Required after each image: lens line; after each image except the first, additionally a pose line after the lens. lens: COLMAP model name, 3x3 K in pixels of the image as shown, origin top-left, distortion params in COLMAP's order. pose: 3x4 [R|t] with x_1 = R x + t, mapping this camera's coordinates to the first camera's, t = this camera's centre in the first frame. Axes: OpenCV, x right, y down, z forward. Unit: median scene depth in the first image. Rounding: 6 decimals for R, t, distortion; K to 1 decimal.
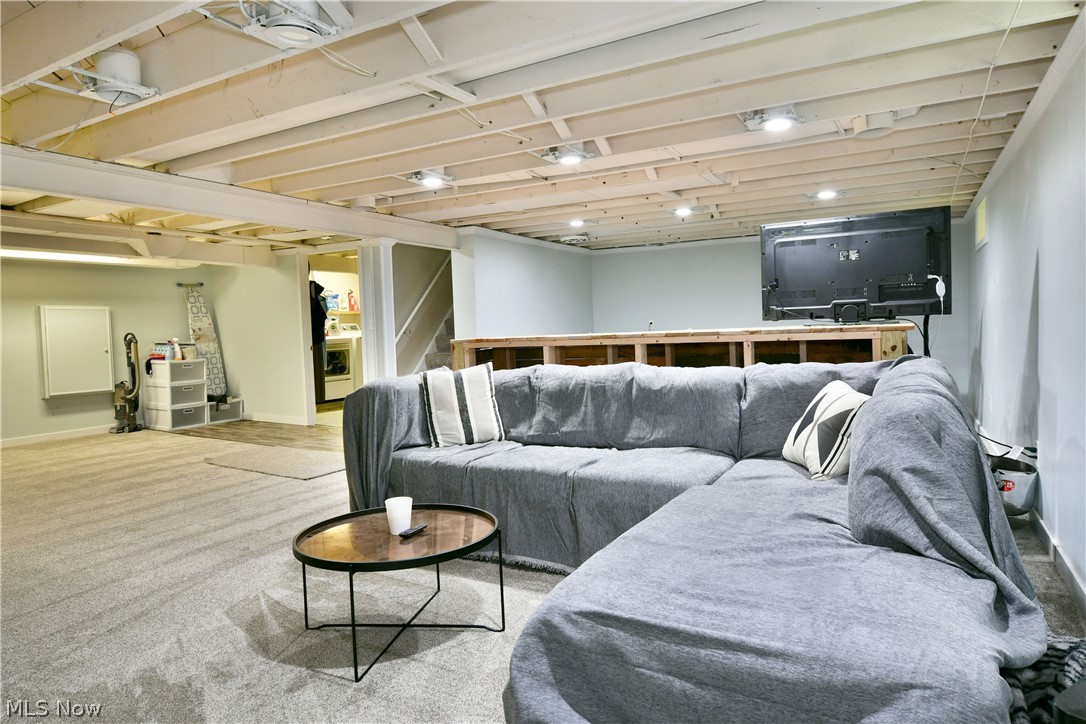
lens RADIAL K [[662.2, 0, 526.9], [0, 662.2, 356.9], [0, 0, 1]] dist [-0.015445, -0.003647]
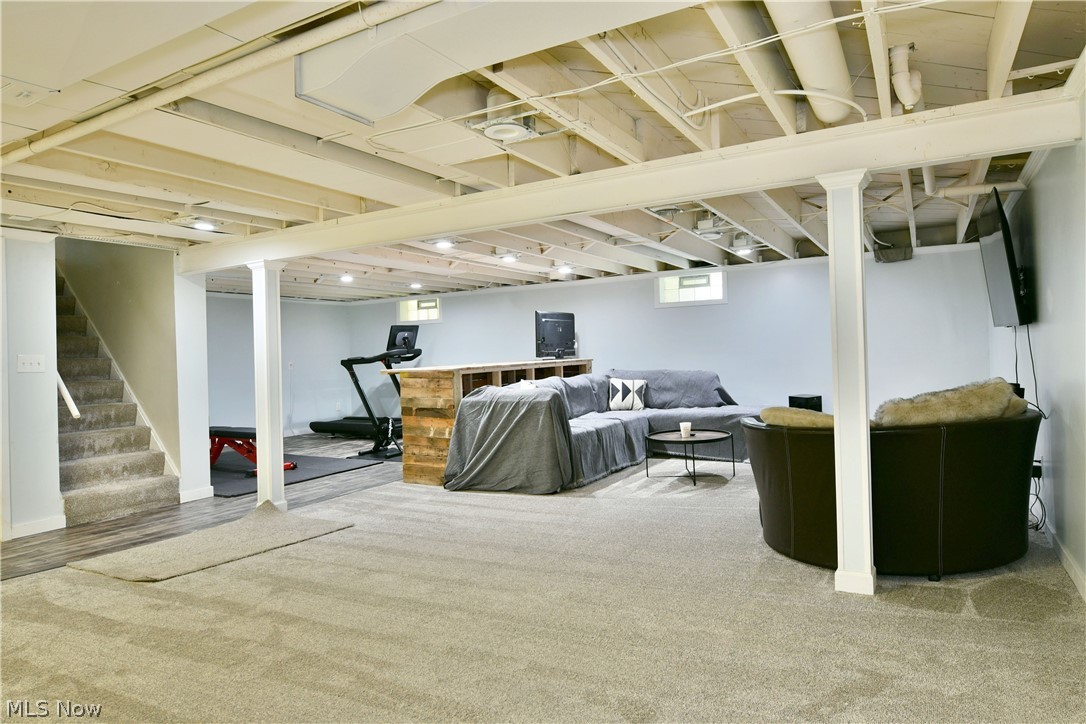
lens RADIAL K [[662.2, 0, 526.9], [0, 662.2, 356.9], [0, 0, 1]] dist [-0.015445, -0.003647]
pose [[0.030250, 0.027271, 0.999170, -2.170434], [0.071361, 0.997018, -0.029373, 0.002482], [-0.996992, 0.072191, 0.028214, 1.242660]]
